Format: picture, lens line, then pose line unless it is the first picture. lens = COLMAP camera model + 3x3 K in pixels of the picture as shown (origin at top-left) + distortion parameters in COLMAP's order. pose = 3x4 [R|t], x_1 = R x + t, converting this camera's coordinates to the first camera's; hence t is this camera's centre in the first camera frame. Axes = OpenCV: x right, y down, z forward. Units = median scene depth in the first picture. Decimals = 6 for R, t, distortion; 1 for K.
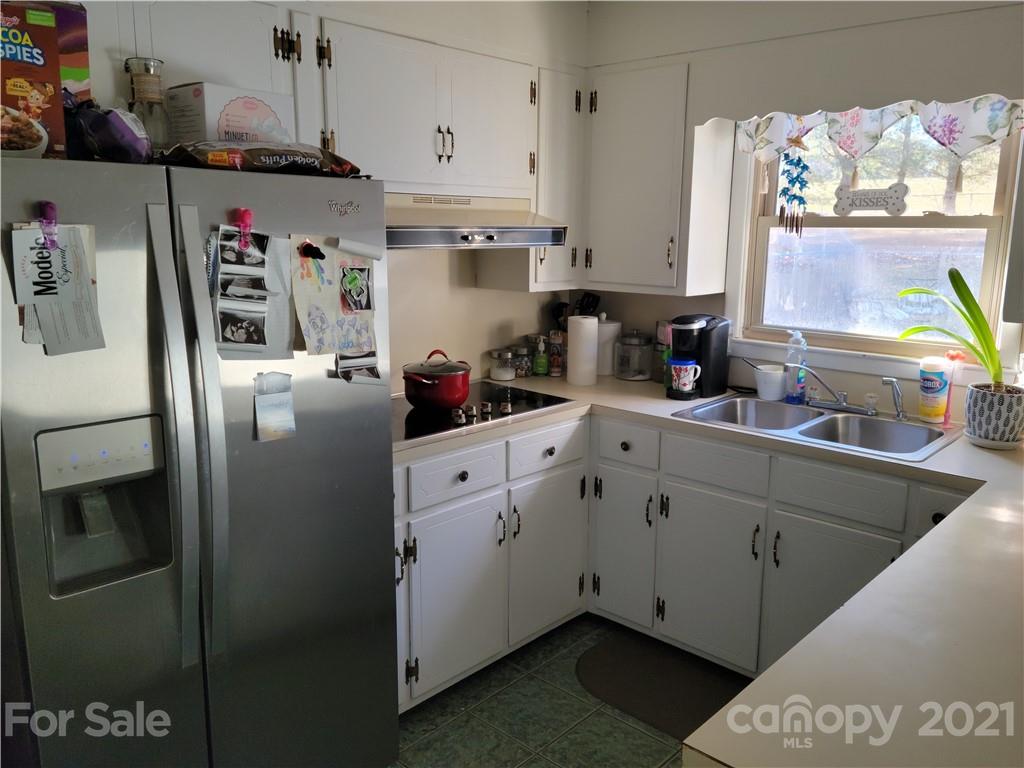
lens RADIAL K [[809.0, 0, 512.0], [0, 809.0, 384.0], [0, 0, 1]] dist [0.125612, -0.150719]
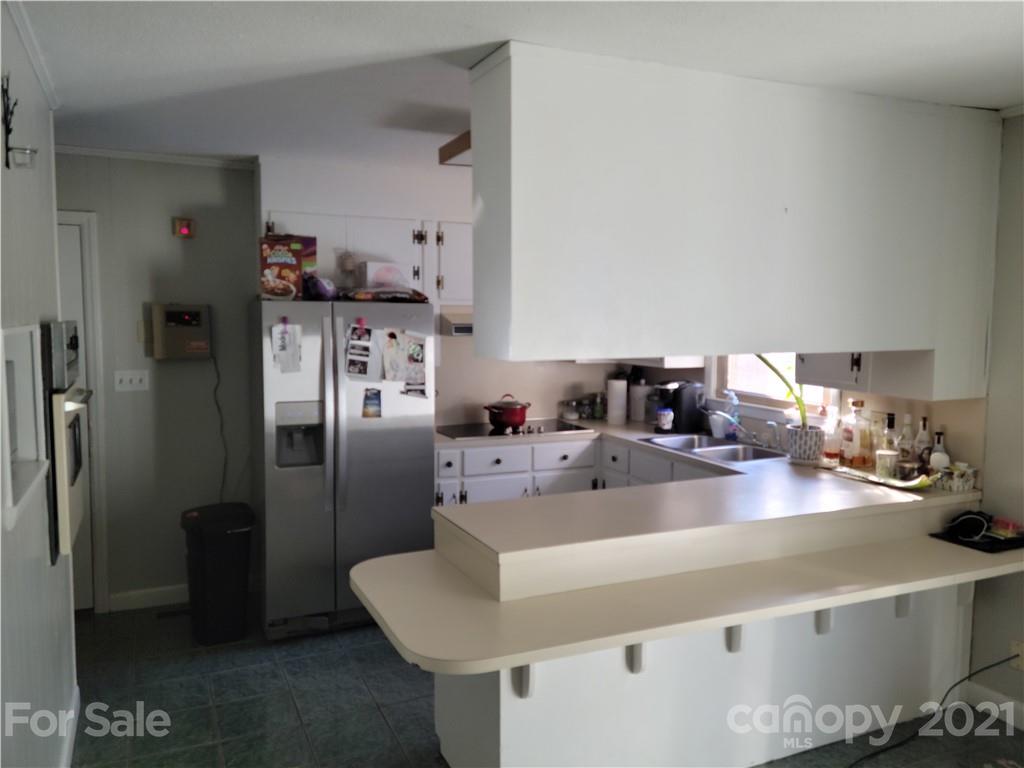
lens RADIAL K [[809.0, 0, 512.0], [0, 809.0, 384.0], [0, 0, 1]] dist [0.125612, -0.150719]
pose [[0.920877, 0.032000, -0.388538, 0.872580], [-0.074320, 0.992758, -0.094382, 0.147142], [0.382704, 0.115790, 0.916586, -0.853150]]
